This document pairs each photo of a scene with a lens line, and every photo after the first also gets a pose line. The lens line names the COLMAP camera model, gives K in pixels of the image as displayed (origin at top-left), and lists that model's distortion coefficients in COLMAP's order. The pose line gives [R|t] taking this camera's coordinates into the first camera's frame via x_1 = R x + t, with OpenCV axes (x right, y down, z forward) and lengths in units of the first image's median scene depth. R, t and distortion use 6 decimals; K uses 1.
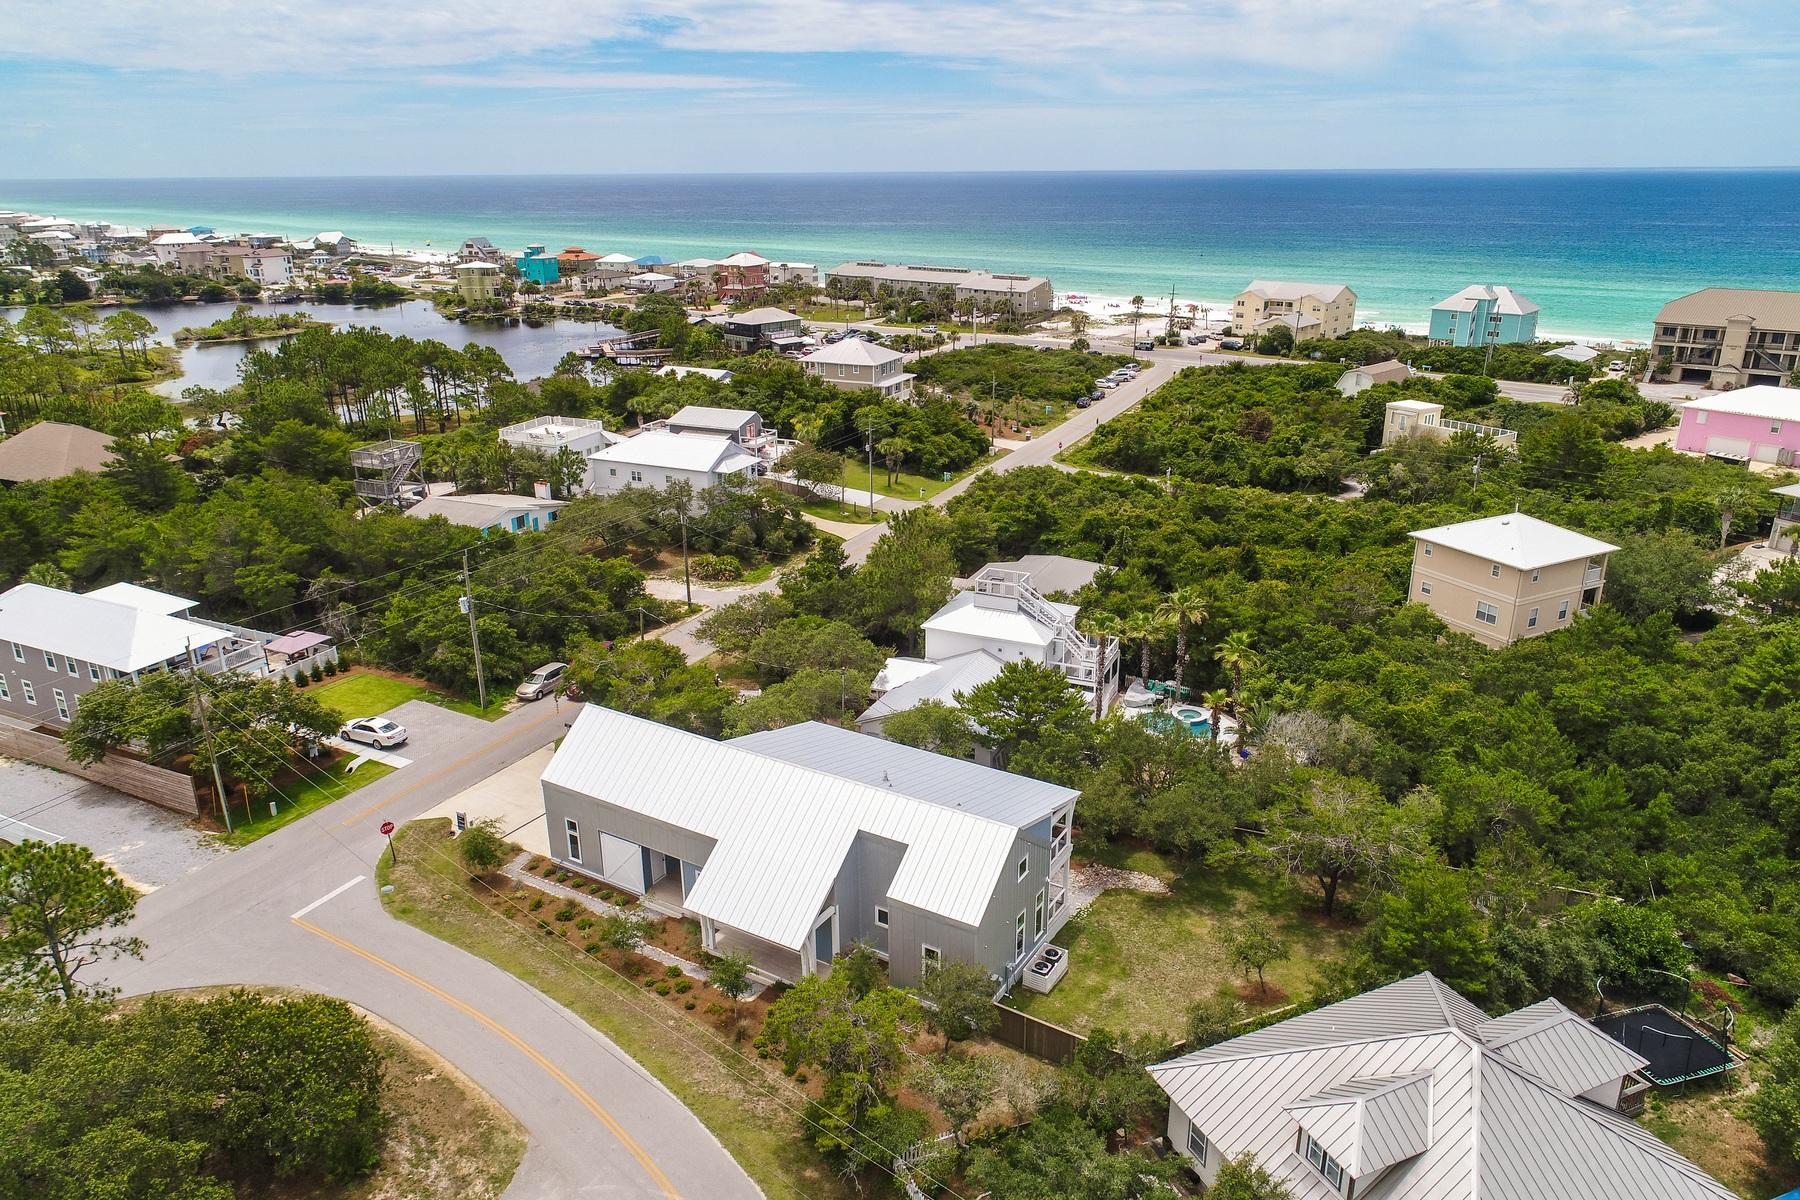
lens RADIAL K [[1210.3, 0, 900.0], [0, 1210.3, 600.0], [0, 0, 1]] dist [0.005159, -0.001693]
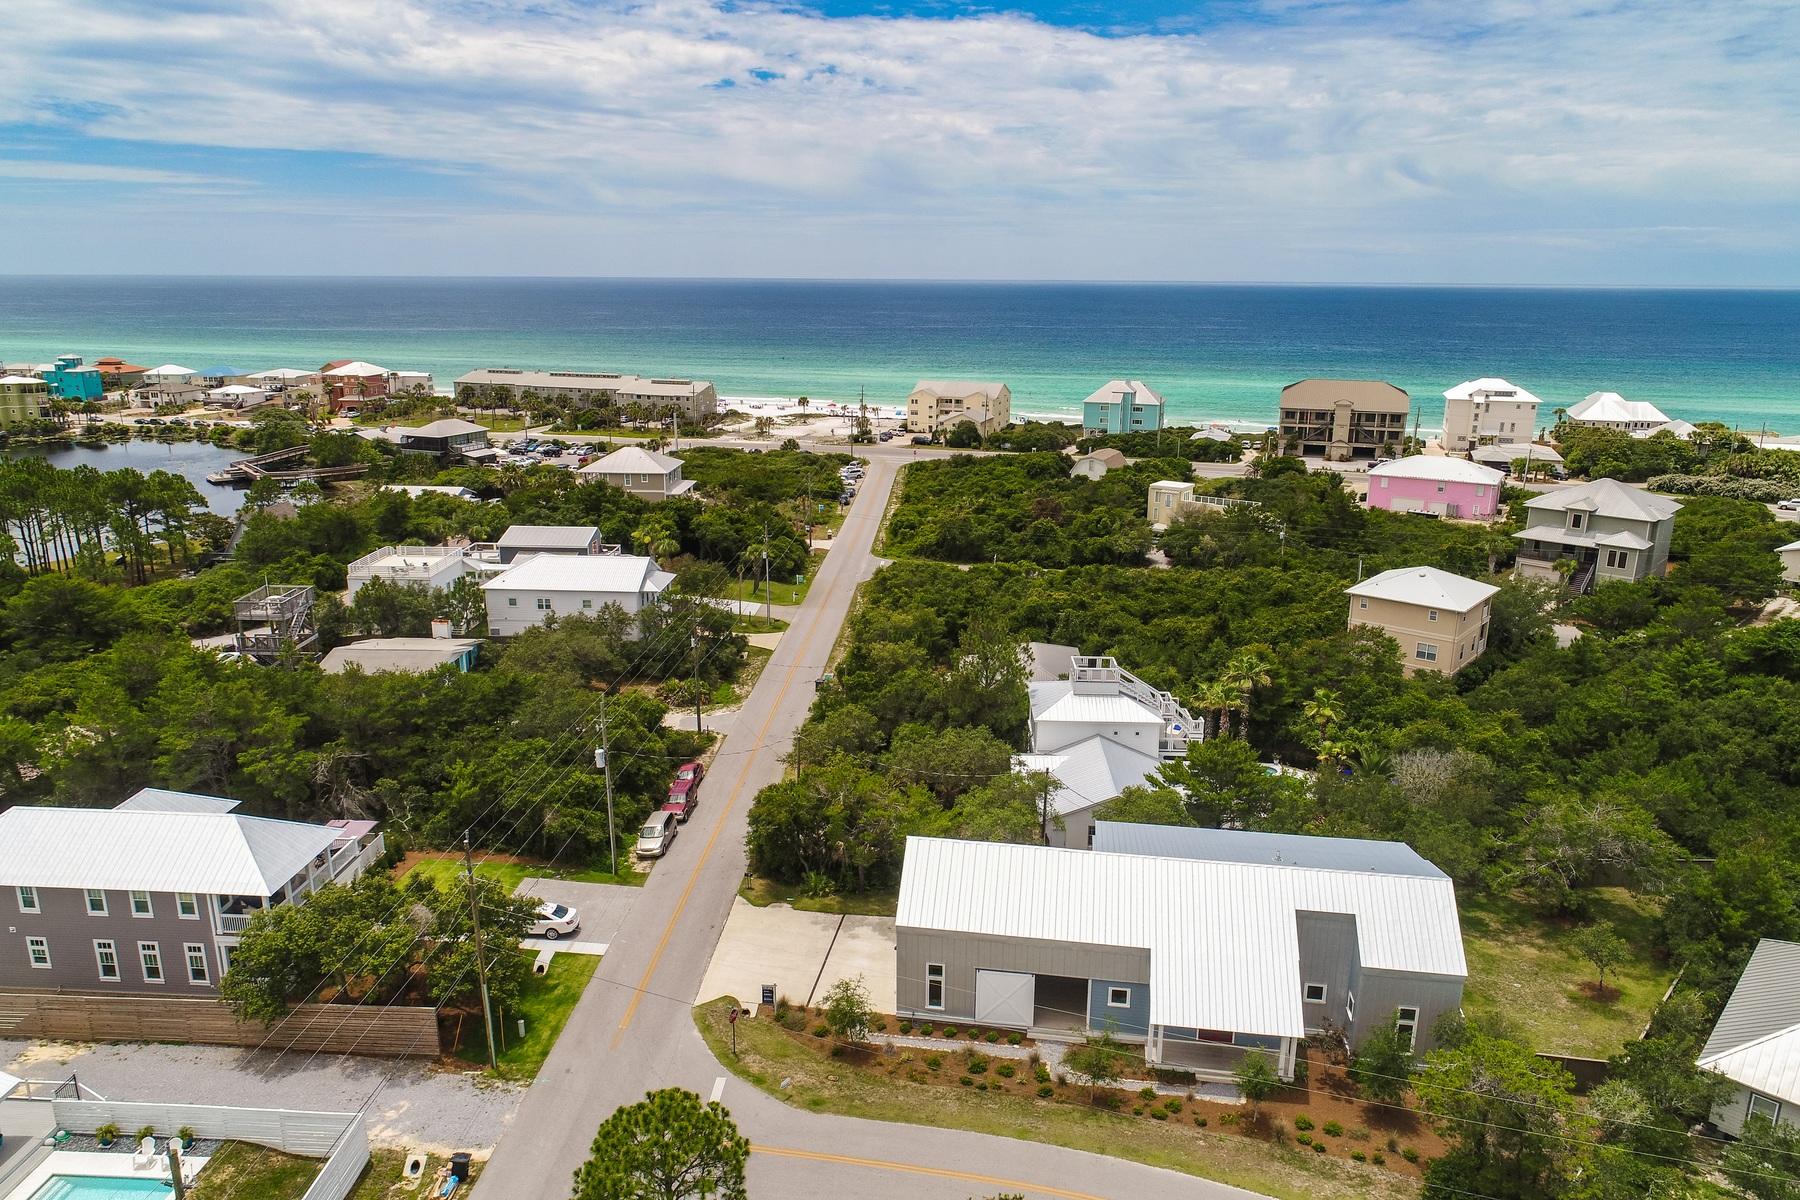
lens RADIAL K [[1210.3, 0, 900.0], [0, 1210.3, 600.0], [0, 0, 1]] dist [0.005159, -0.001693]
pose [[0.926685, -0.086170, 0.365827, -0.199301], [0.115453, 0.991565, -0.058896, -0.013902], [-0.357666, 0.096814, 0.928817, 0.040507]]
